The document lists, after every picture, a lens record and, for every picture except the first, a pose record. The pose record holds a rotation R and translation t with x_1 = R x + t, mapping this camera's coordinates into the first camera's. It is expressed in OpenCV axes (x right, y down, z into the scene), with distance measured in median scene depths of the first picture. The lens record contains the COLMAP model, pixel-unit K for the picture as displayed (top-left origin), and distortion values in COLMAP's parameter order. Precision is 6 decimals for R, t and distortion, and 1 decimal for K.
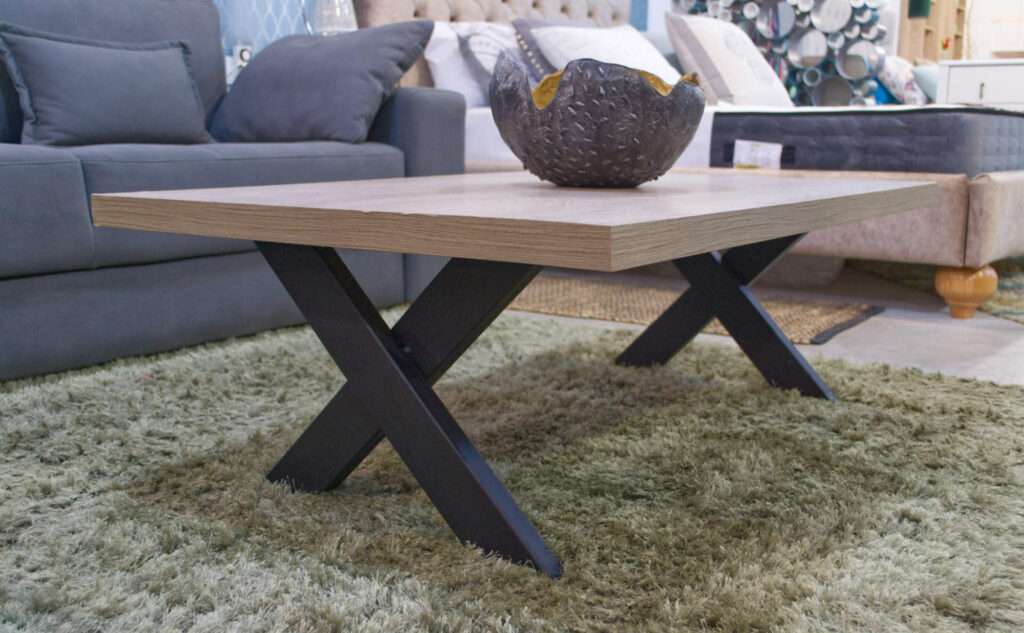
lens RADIAL K [[1061.4, 0, 495.6], [0, 1061.4, 315.7], [0, 0, 1]] dist [-0.026094, 0.017635]
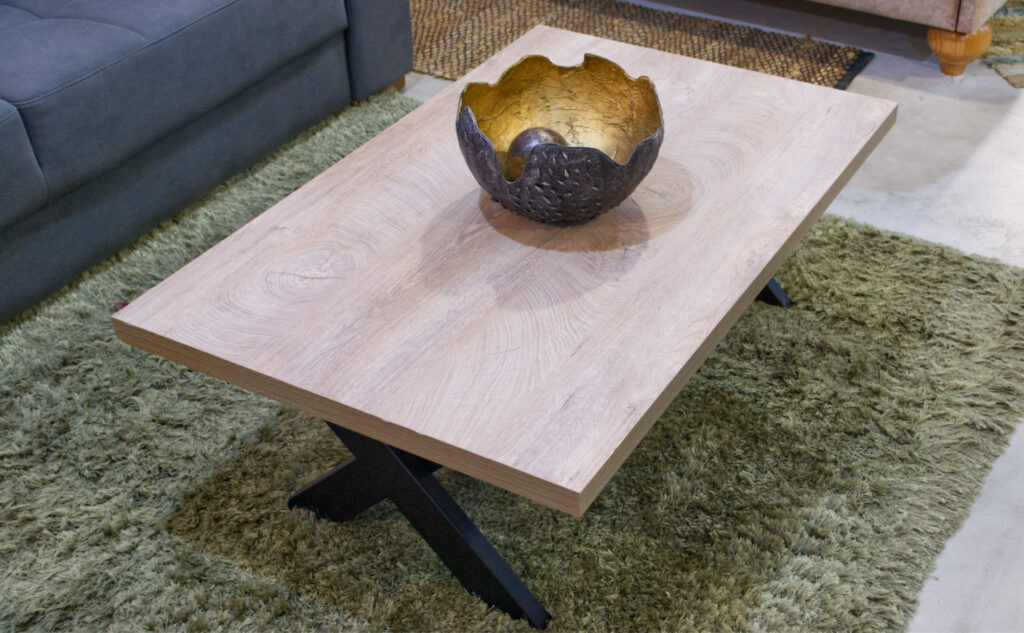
lens RADIAL K [[1413.7, 0, 514.0], [0, 1413.7, 283.2], [0, 0, 1]] dist [0.007398, -0.058279]
pose [[0.996582, -0.066310, 0.049271, -0.030709], [0.040373, 0.911277, 0.409811, -0.699078], [-0.072074, -0.406421, 0.910839, -0.351831]]
